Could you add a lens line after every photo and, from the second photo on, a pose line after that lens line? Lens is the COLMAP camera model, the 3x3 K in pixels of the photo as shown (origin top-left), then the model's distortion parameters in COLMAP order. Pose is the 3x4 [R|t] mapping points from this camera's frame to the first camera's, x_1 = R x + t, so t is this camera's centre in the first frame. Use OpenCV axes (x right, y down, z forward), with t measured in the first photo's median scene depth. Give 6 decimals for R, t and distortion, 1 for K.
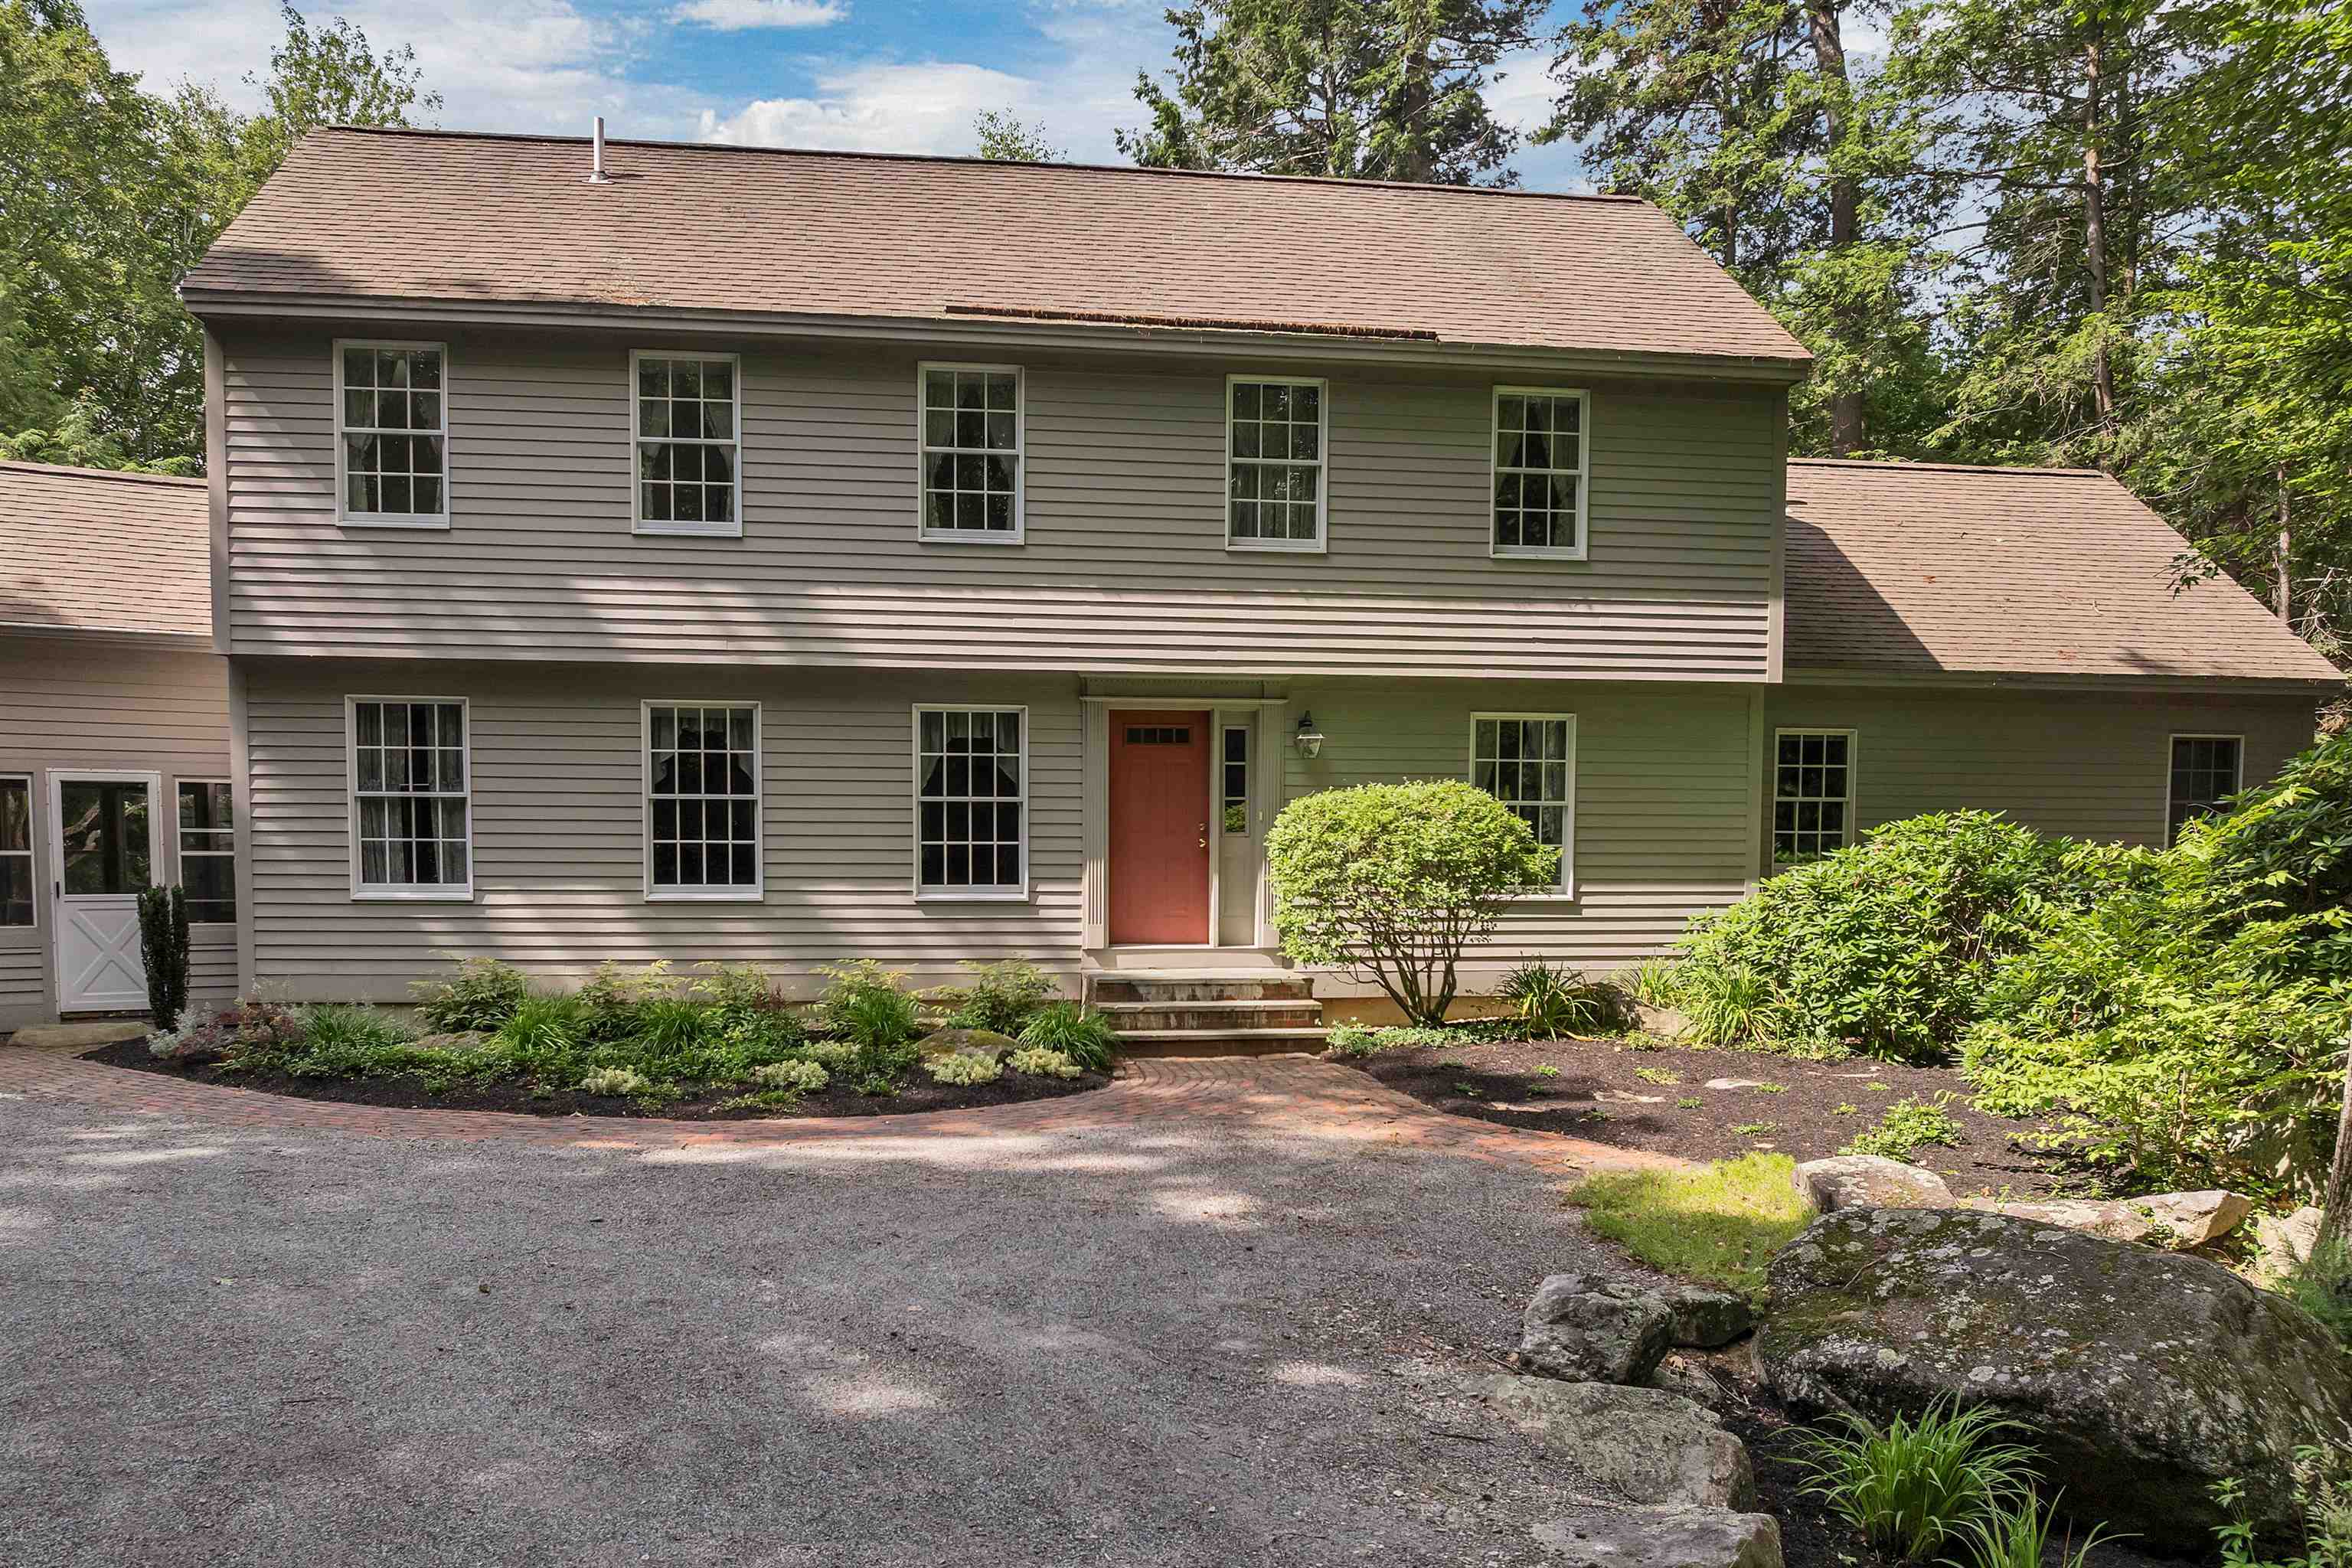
lens RADIAL K [[1756.4, 0, 1124.4], [0, 1756.4, 992.8], [0, 0, 1]] dist [-0.043736, 0.012505]
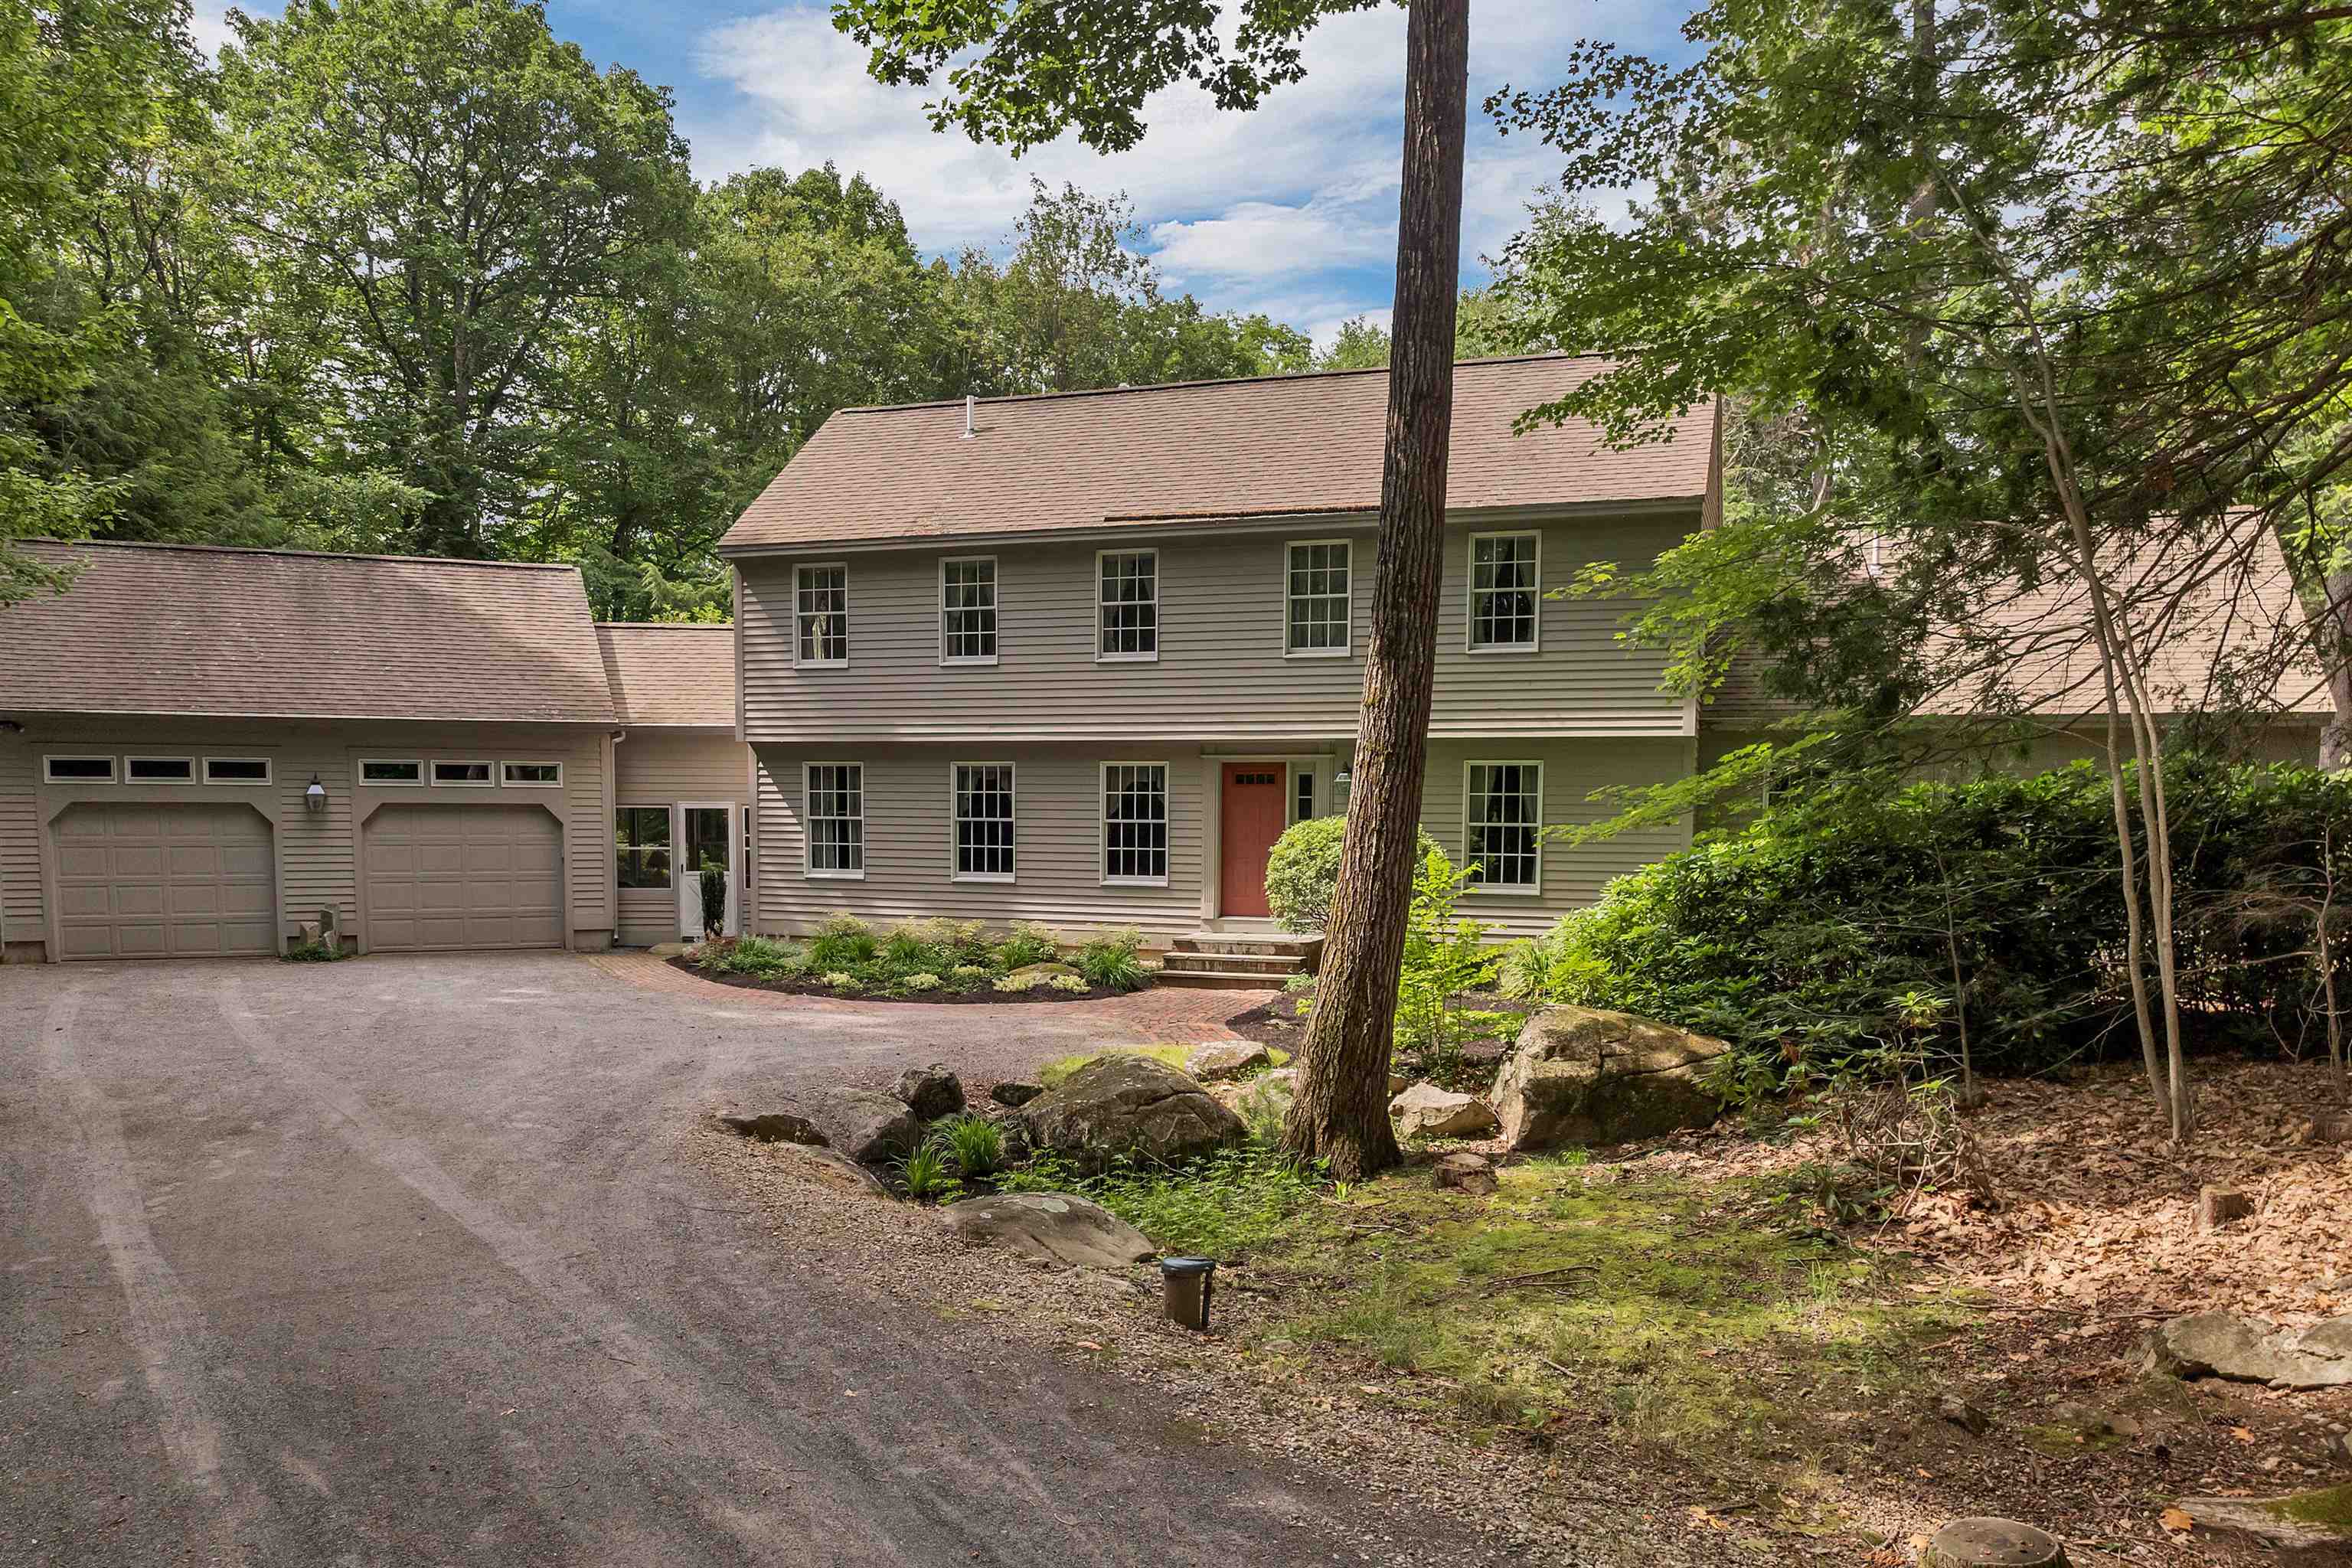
lens RADIAL K [[1756.4, 0, 1132.8], [0, 1756.4, 987.9], [0, 0, 1]] dist [-0.043736, 0.012505]
pose [[0.882796, 0.048690, -0.467226, 0.673790], [-0.039311, 0.998782, 0.029808, -0.008053], [0.468109, -0.007947, 0.883635, -0.407022]]
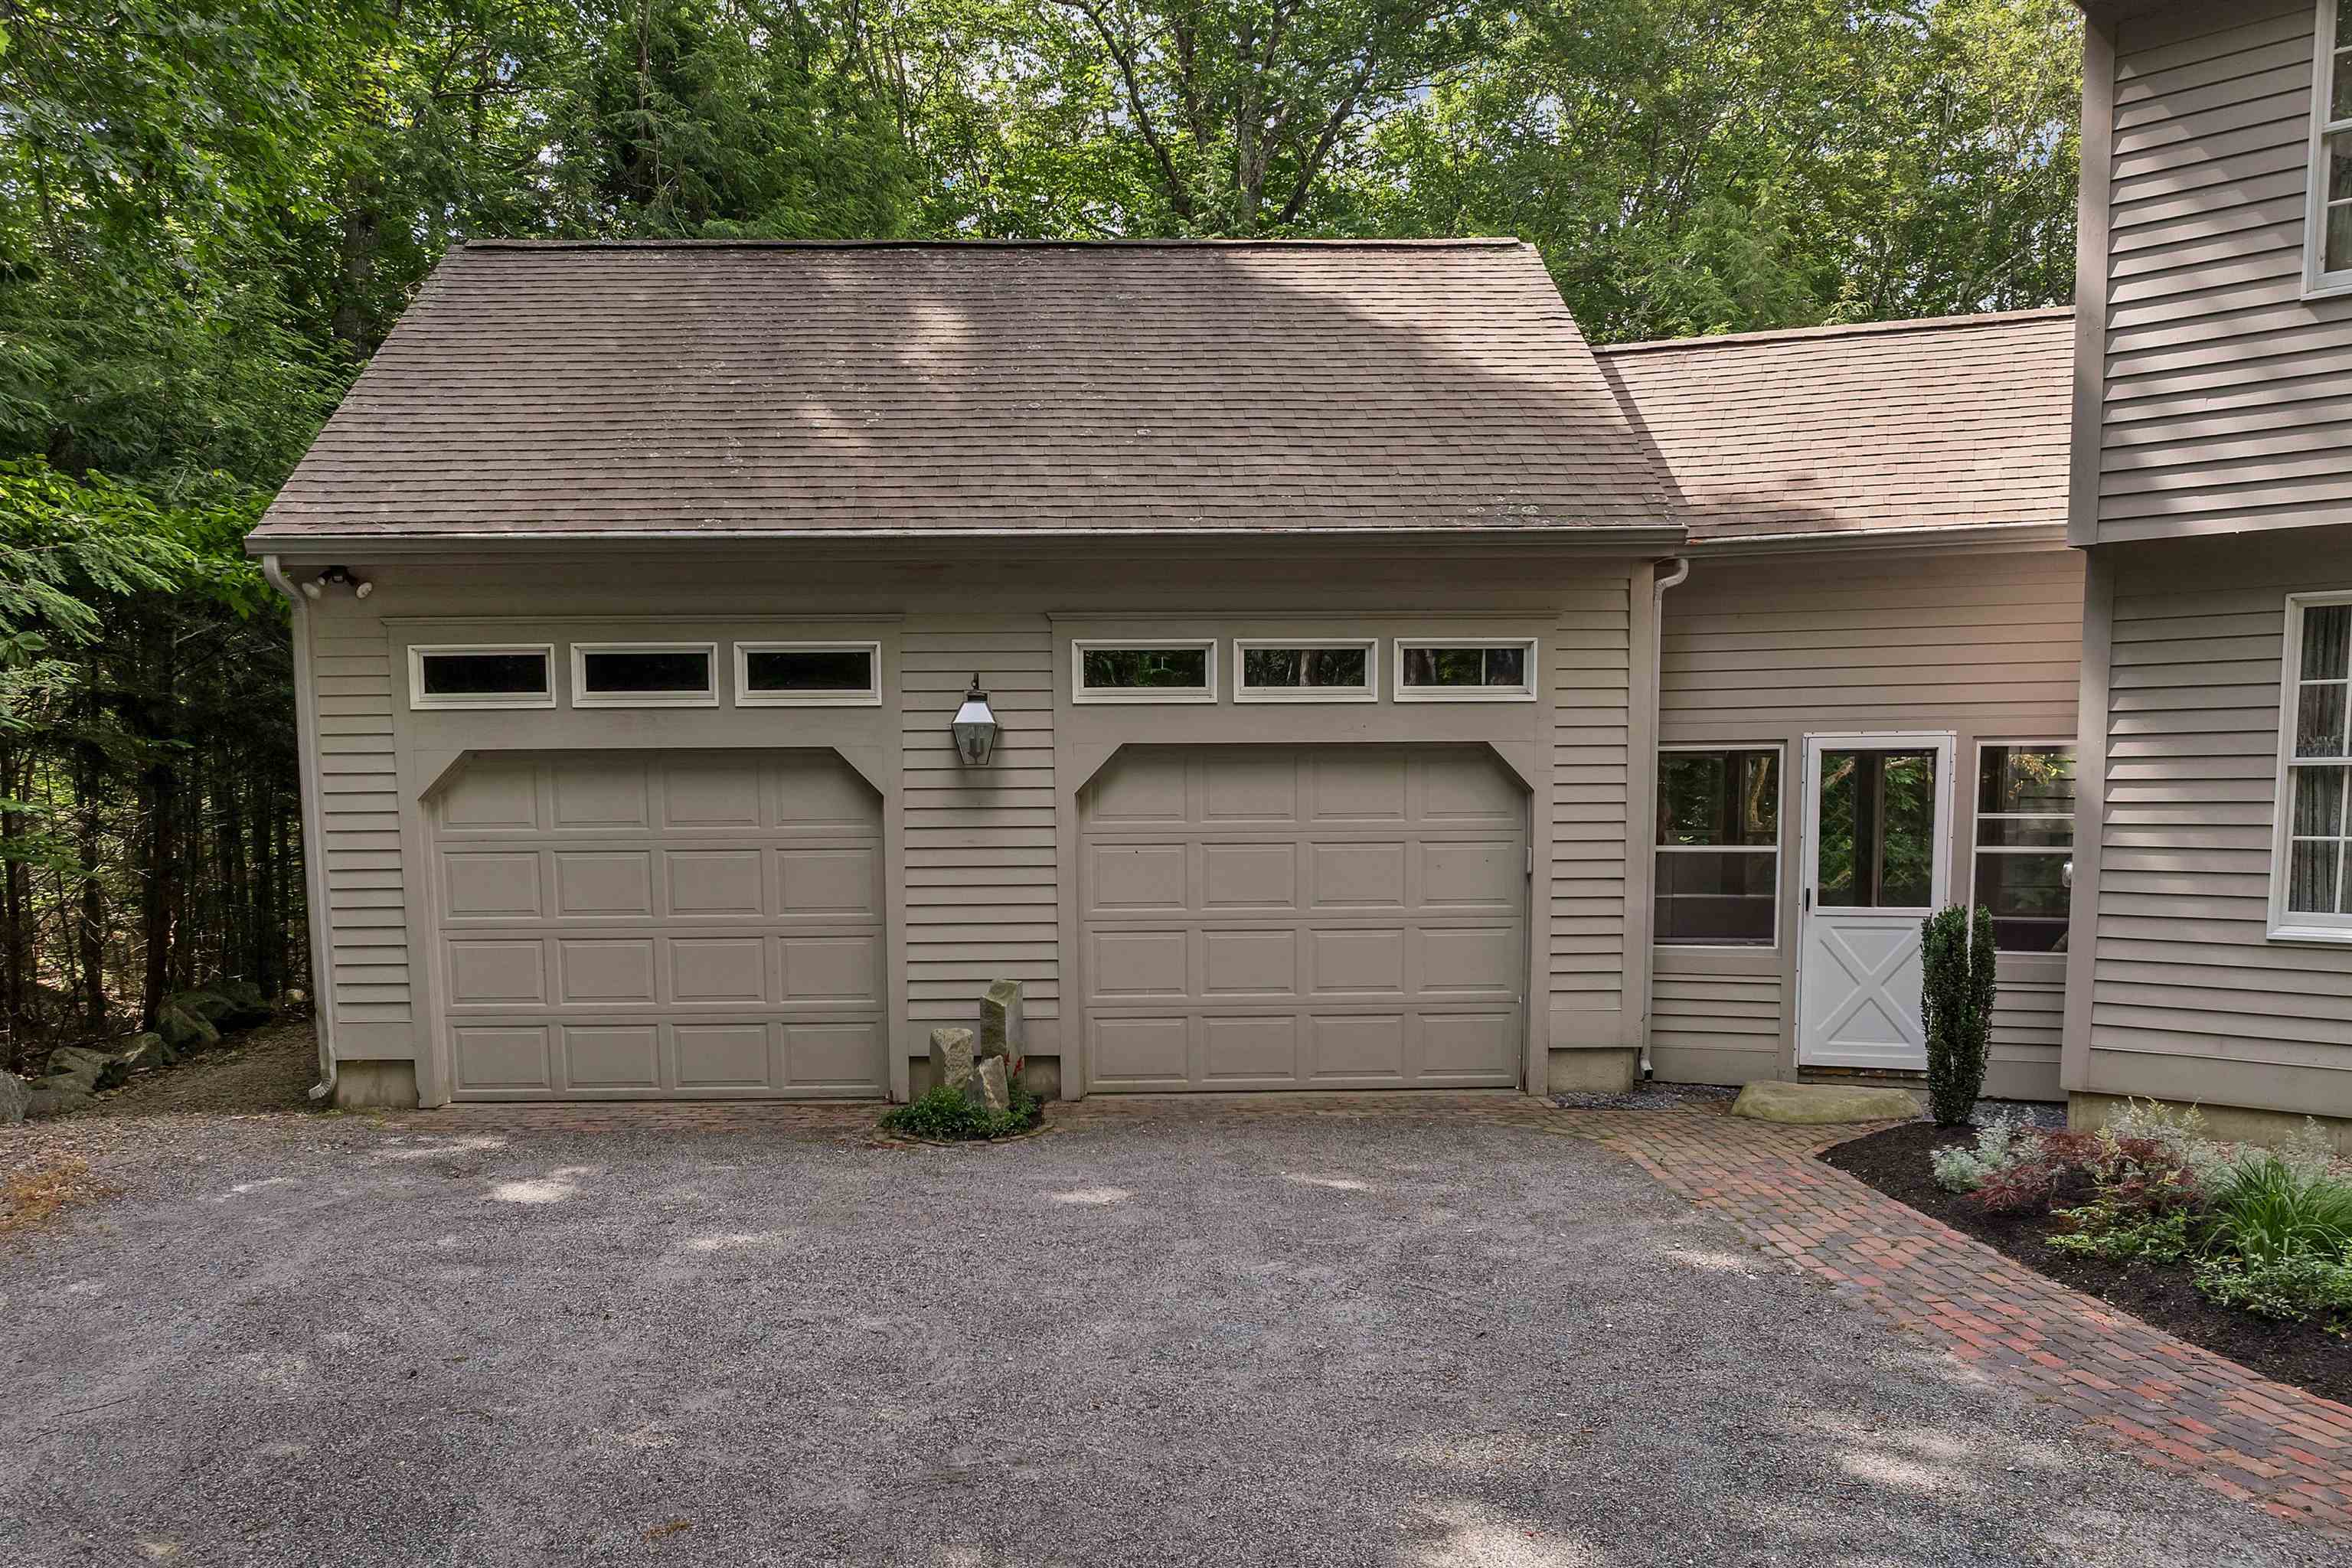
lens RADIAL K [[1756.4, 0, 1106.6], [0, 1756.4, 991.8], [0, 0, 1]] dist [-0.043736, 0.012505]
pose [[0.612384, 0.078210, -0.786683, -0.217229], [-0.050072, 0.996934, 0.060135, -0.050685], [0.788973, 0.002565, 0.614422, 0.316326]]
